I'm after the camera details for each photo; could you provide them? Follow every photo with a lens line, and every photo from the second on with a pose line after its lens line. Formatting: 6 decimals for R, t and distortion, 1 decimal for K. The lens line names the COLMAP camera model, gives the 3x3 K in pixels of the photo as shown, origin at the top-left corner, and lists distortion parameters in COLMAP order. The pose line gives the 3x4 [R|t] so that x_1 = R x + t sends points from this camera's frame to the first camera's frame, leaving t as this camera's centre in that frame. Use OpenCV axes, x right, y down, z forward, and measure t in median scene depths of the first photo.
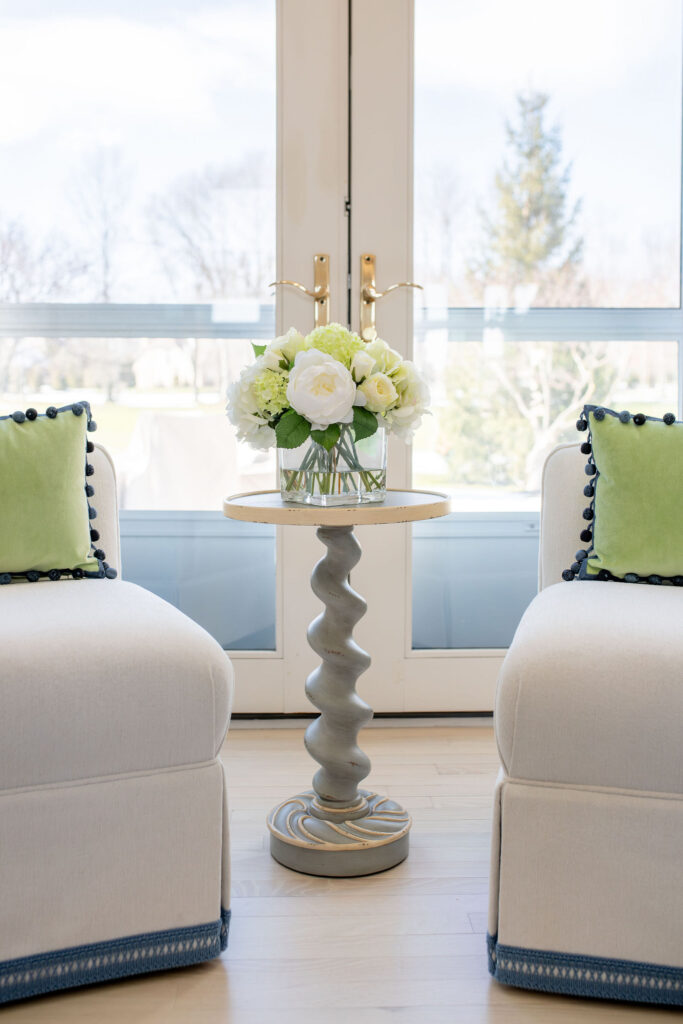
lens RADIAL K [[979.6, 0, 341.2], [0, 979.6, 520.3], [0, 0, 1]] dist [-0.037362, 0.000000]
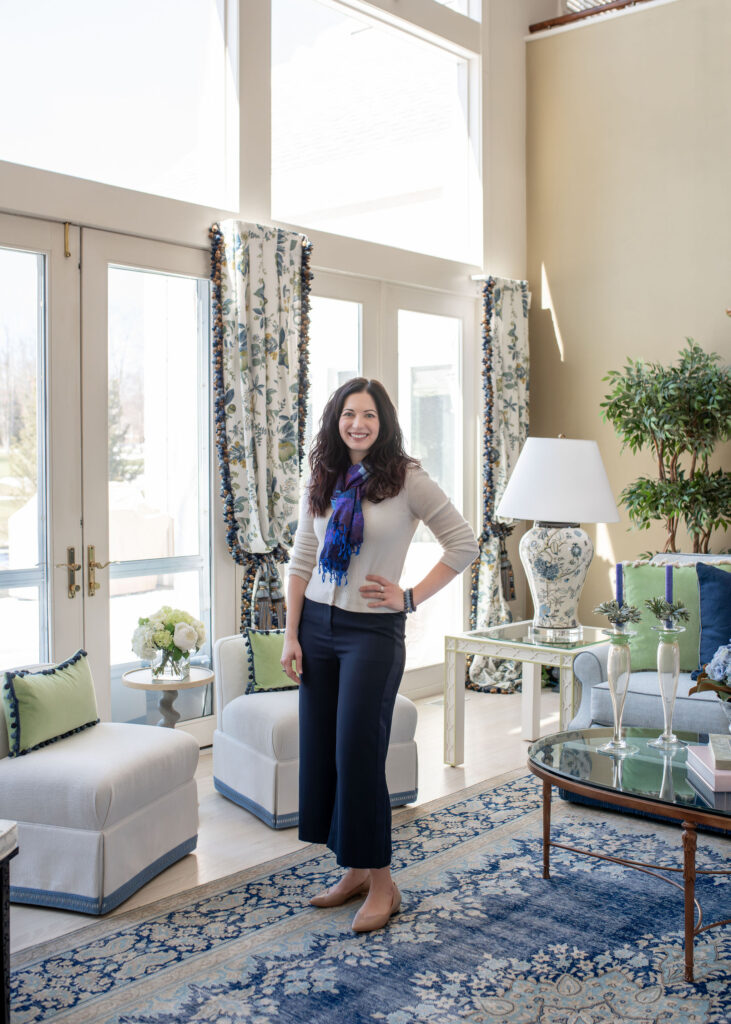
lens RADIAL K [[1119.3, 0, 397.2], [0, 1119.3, 477.8], [0, 0, 1]] dist [-0.030358, 0.000000]
pose [[0.649674, -0.013138, 0.760099, -1.837870], [0.077246, 0.995816, -0.048811, -0.351696], [-0.756278, 0.090426, 0.647971, -1.366145]]
